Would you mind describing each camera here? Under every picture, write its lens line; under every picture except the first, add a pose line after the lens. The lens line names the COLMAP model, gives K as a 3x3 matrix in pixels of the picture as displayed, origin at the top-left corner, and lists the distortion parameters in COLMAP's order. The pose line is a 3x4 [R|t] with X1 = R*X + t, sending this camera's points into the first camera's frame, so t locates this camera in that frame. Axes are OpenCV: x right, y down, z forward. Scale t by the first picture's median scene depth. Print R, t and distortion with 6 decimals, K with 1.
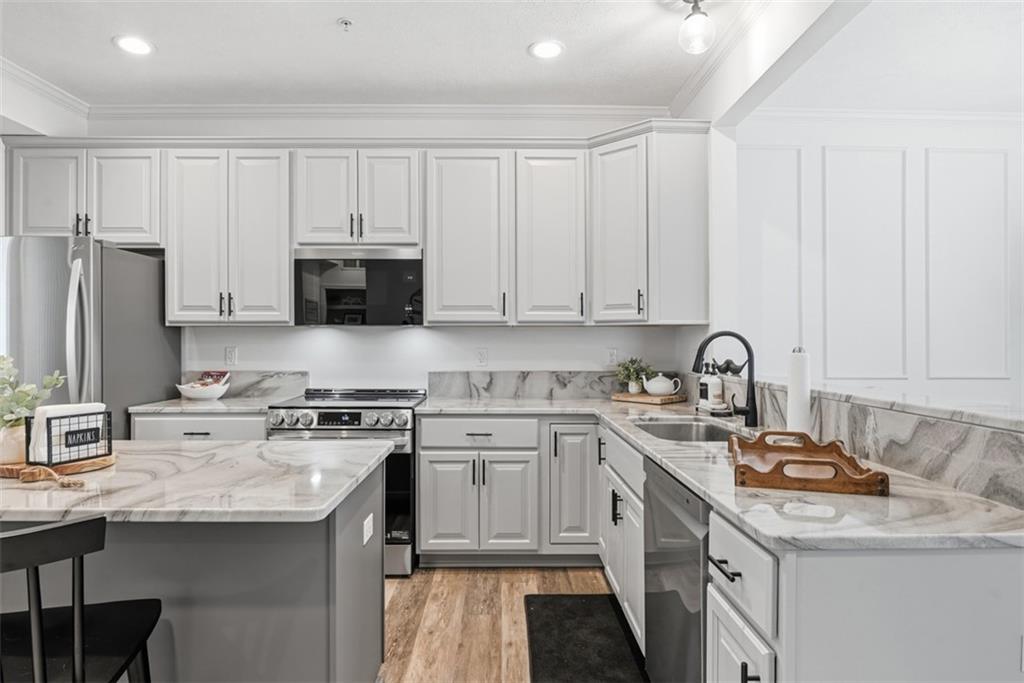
lens RADIAL K [[603.0, 0, 512.0], [0, 603.0, 341.5], [0, 0, 1]] dist [-0.017036, -0.000769]
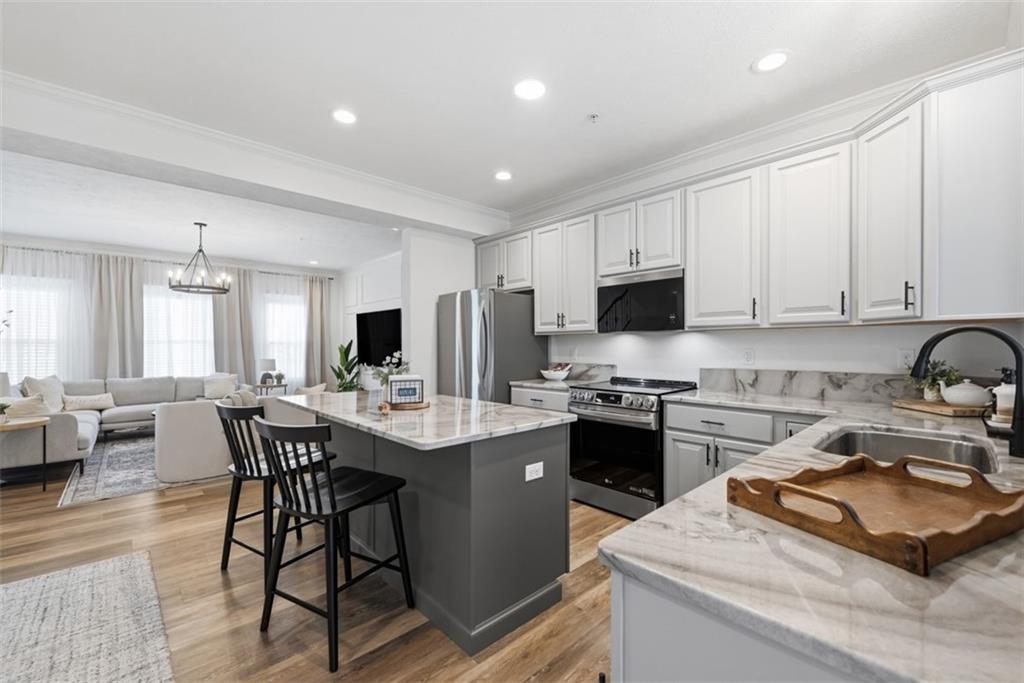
lens RADIAL K [[427.6, 0, 511.4], [0, 427.6, 345.7], [0, 0, 1]] dist [-0.000184, -0.000201]
pose [[0.670359, -0.003581, -0.742028, 0.267293], [0.004191, 0.999991, -0.001039, 0.004788], [0.742025, -0.002413, 0.670368, 0.146660]]
